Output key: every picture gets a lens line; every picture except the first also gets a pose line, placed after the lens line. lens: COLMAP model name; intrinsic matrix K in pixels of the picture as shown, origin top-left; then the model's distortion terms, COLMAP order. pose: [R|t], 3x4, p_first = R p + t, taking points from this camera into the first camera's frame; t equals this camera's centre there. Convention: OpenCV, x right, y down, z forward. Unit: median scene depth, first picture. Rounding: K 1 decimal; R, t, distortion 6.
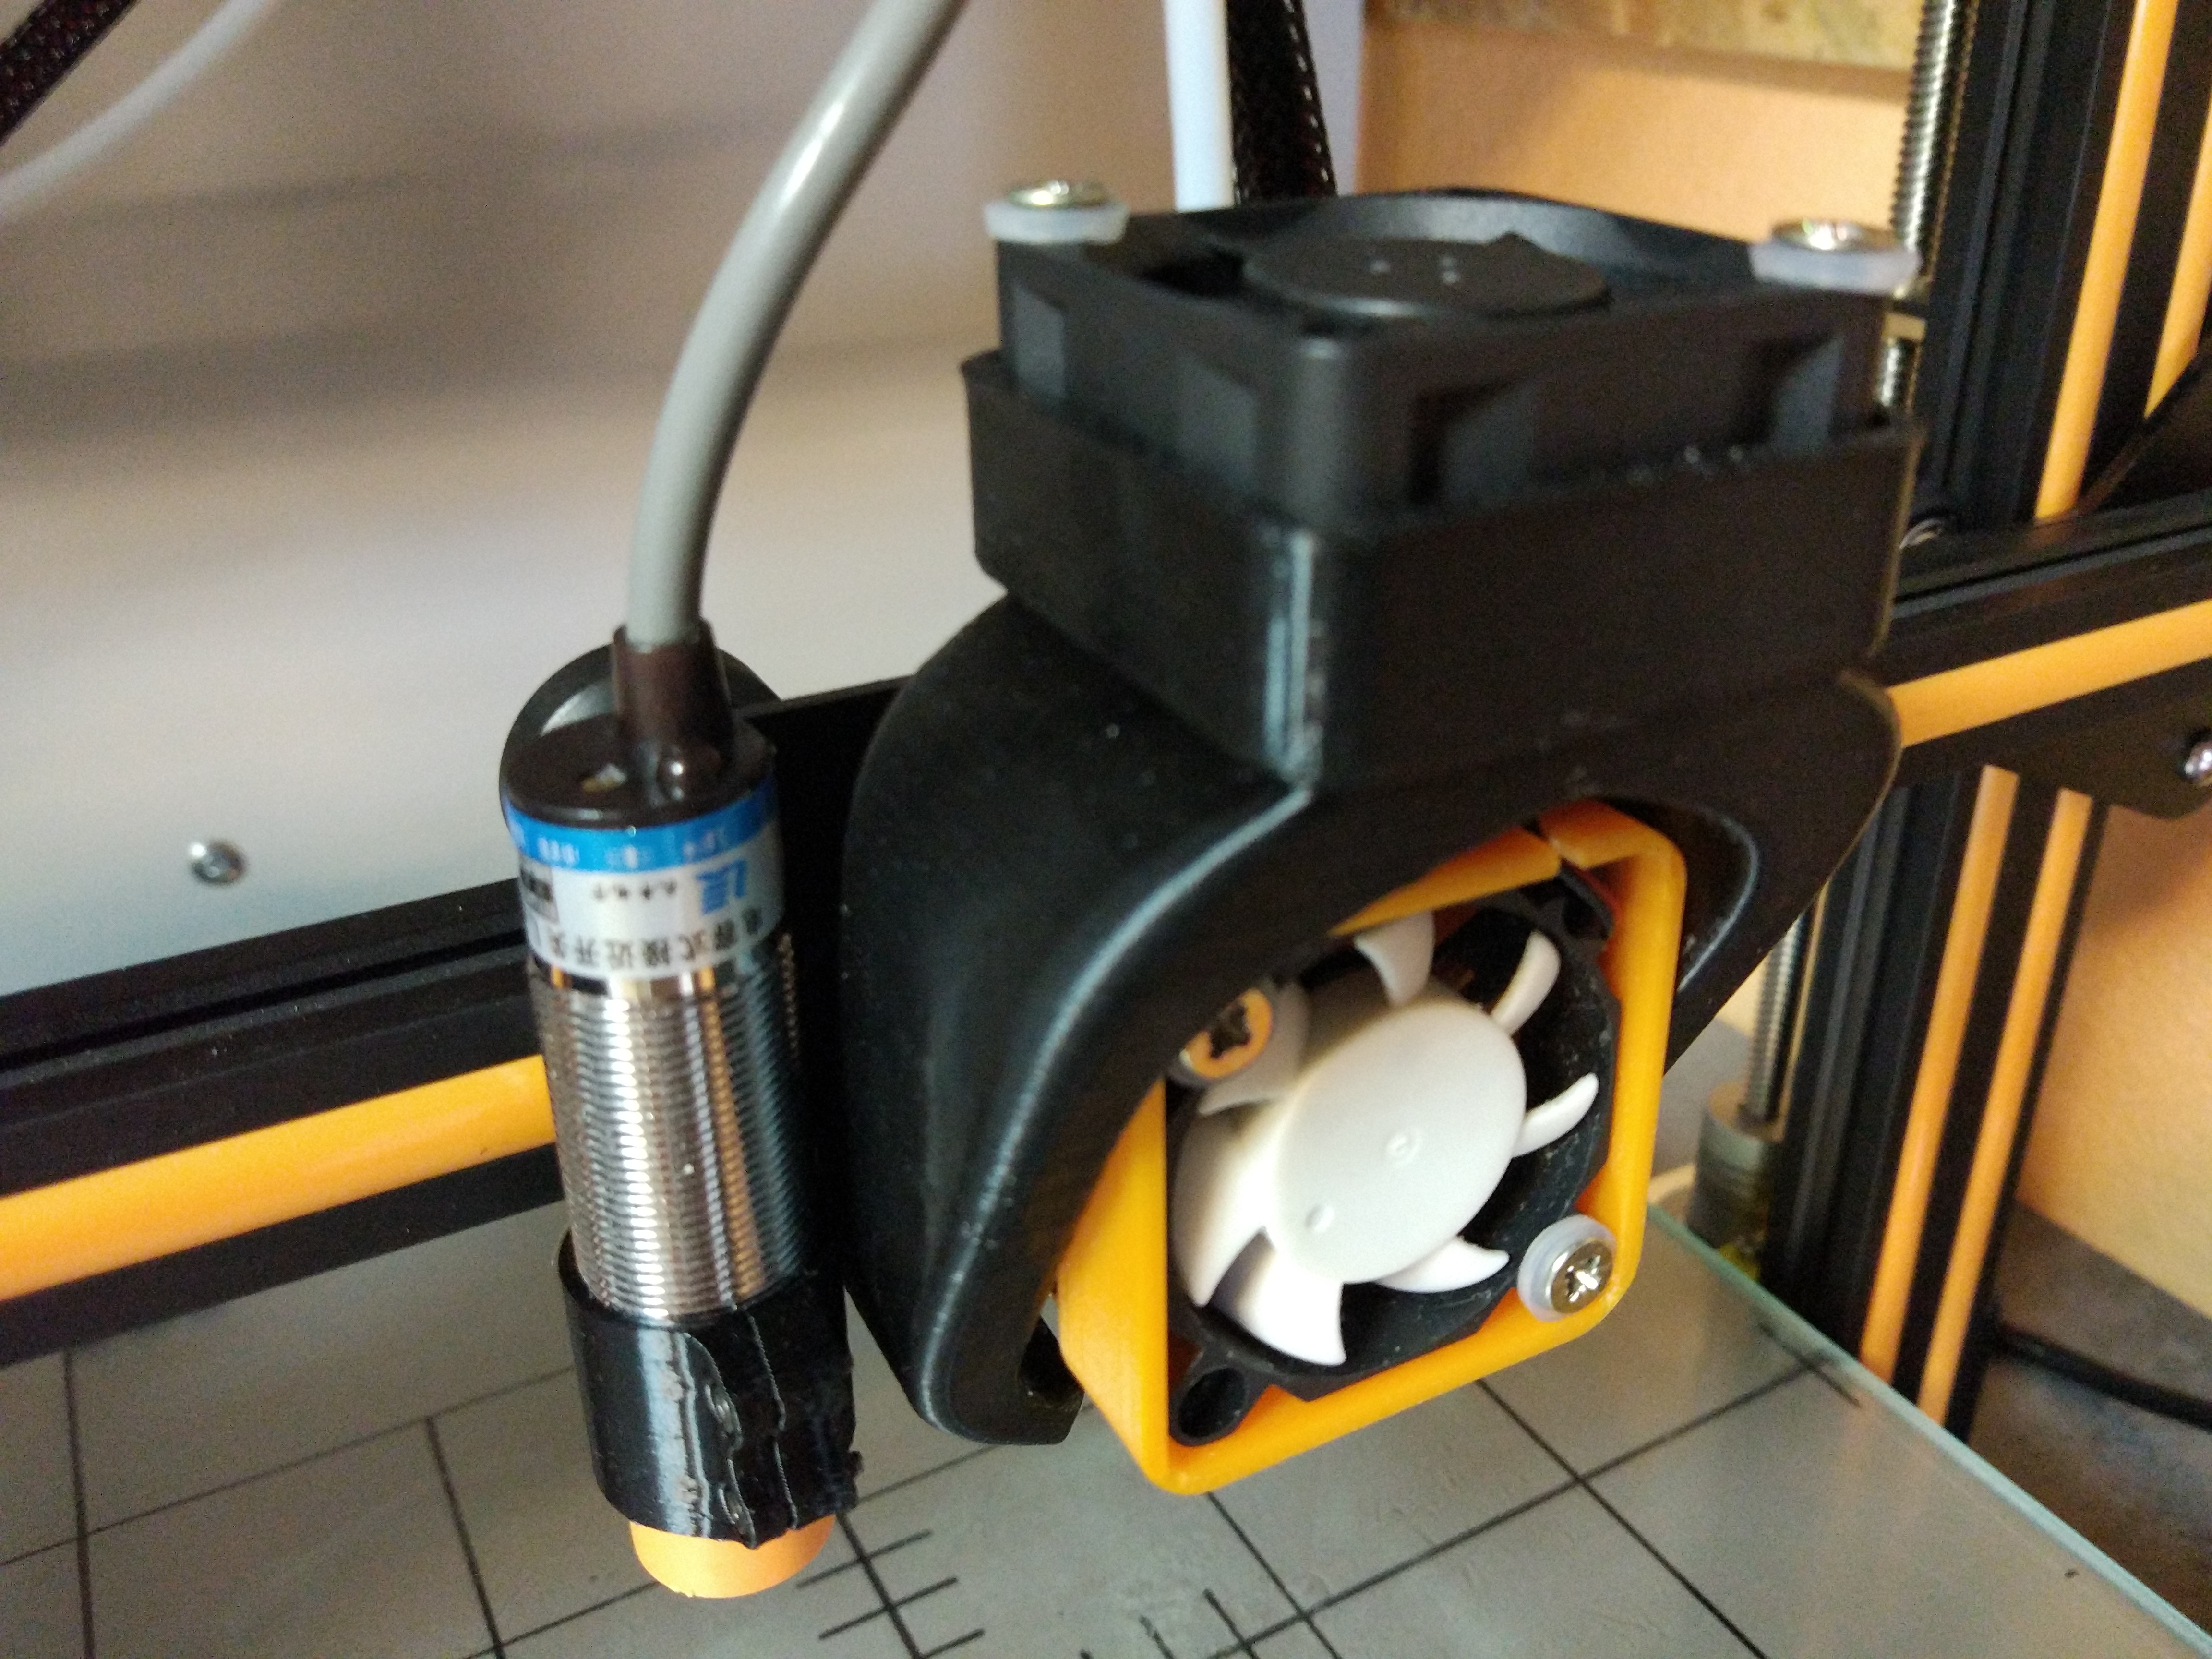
lens RADIAL K [[1868.2, 0, 1106.0], [0, 1868.2, 829.5], [0, 0, 1]] dist [-0.001564, -0.129035]
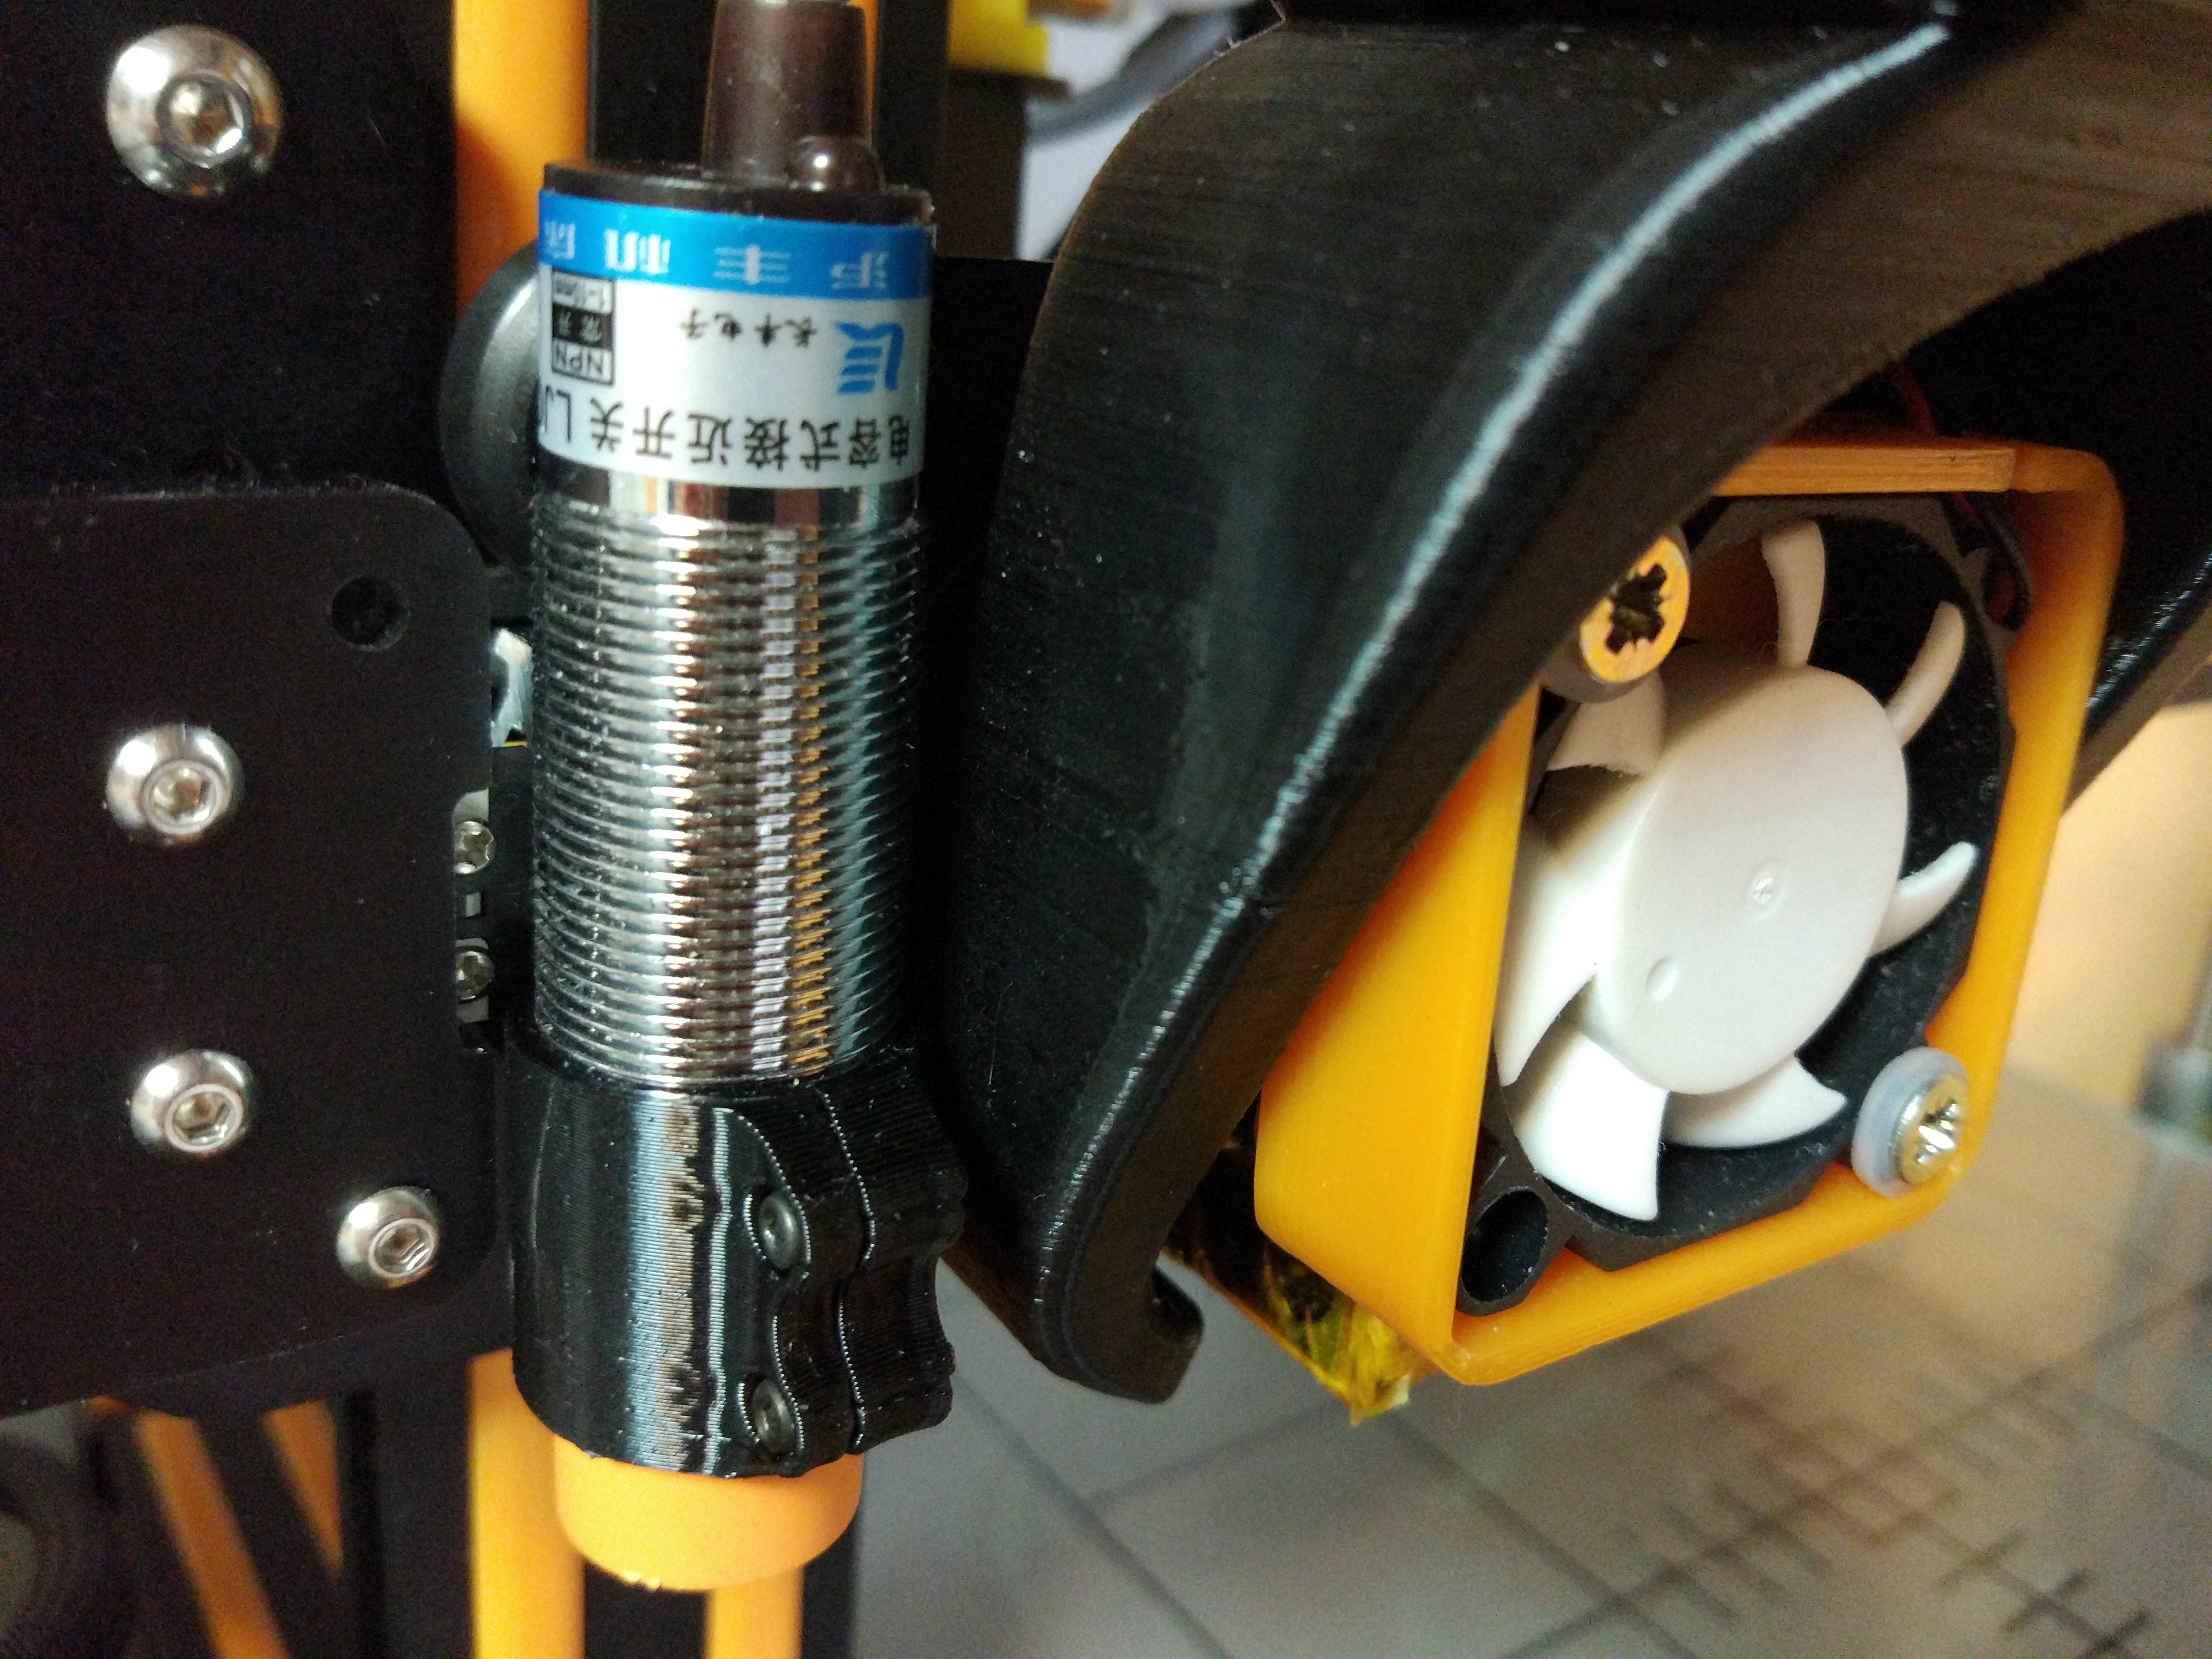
lens RADIAL K [[1971.3, 0, 1050.7], [0, 1971.3, 831.3], [0, 0, 1]] dist [0.009986, -0.167536]
pose [[0.992679, 0.052199, 0.108922, -0.193837], [-0.039349, 0.992357, -0.116960, 0.251621], [-0.114195, 0.111818, 0.987146, 0.309793]]
